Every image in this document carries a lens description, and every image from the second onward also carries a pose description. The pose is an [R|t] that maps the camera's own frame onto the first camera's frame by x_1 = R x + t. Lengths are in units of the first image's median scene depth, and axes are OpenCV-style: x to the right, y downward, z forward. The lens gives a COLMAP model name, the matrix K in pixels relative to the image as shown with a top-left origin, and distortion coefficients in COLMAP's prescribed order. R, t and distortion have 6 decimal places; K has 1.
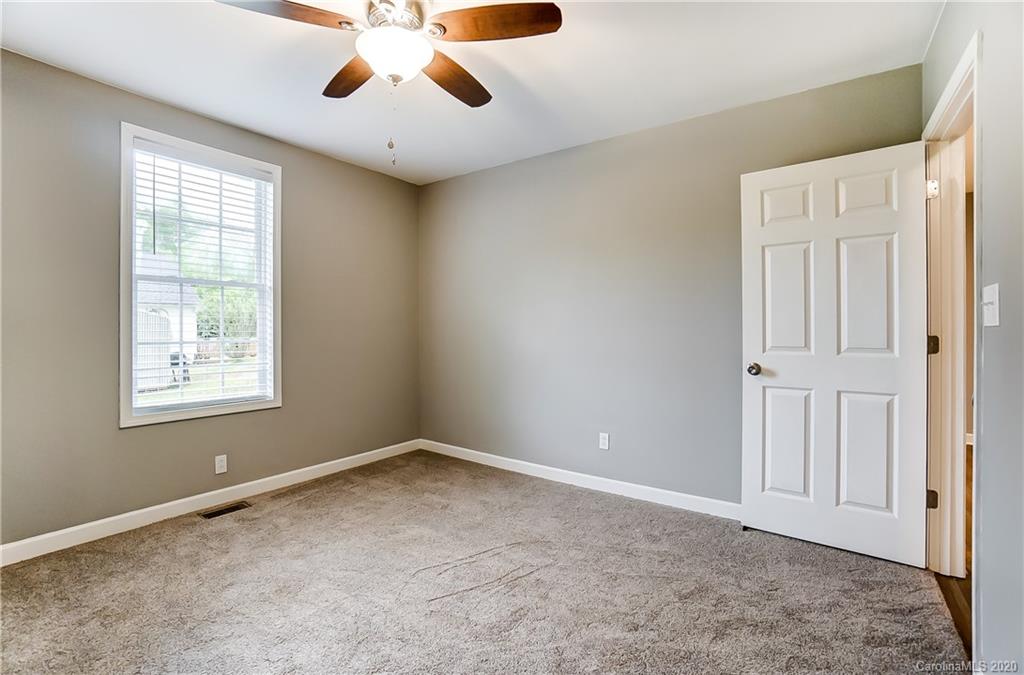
lens RADIAL K [[454.1, 0, 508.5], [0, 454.1, 335.8], [0, 0, 1]] dist [-0.067043, 0.023000]
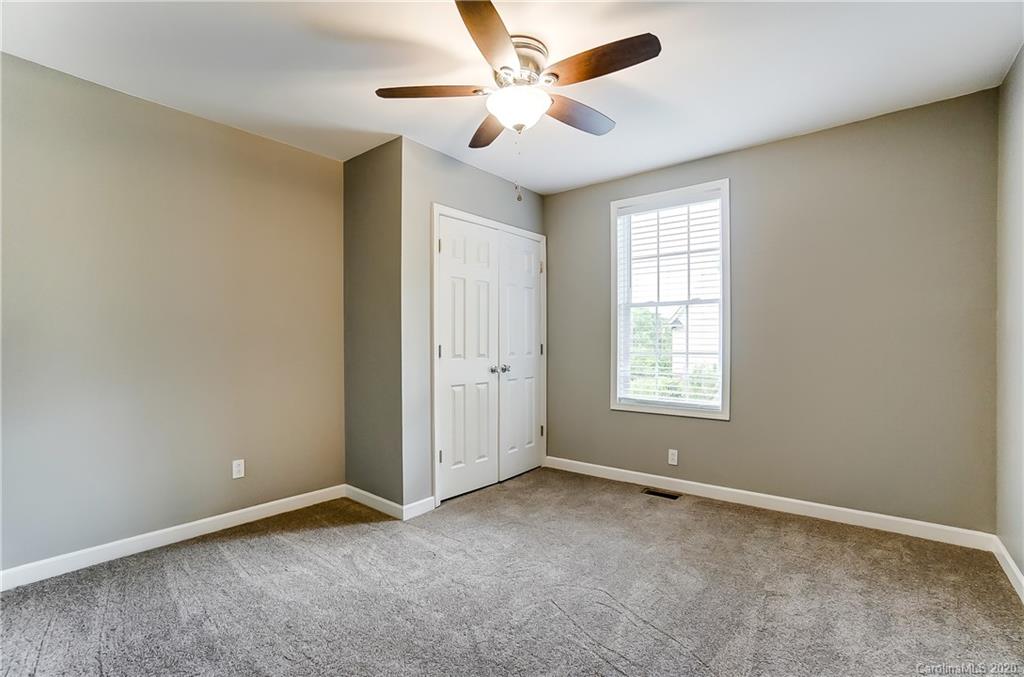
lens RADIAL K [[457.2, 0, 509.9], [0, 457.2, 339.2], [0, 0, 1]] dist [-0.067037, 0.024146]
pose [[-0.068994, -0.022301, -0.997368, 0.561119], [-0.017690, 0.999620, -0.021128, 0.012223], [0.997460, 0.016186, -0.069363, 0.628901]]
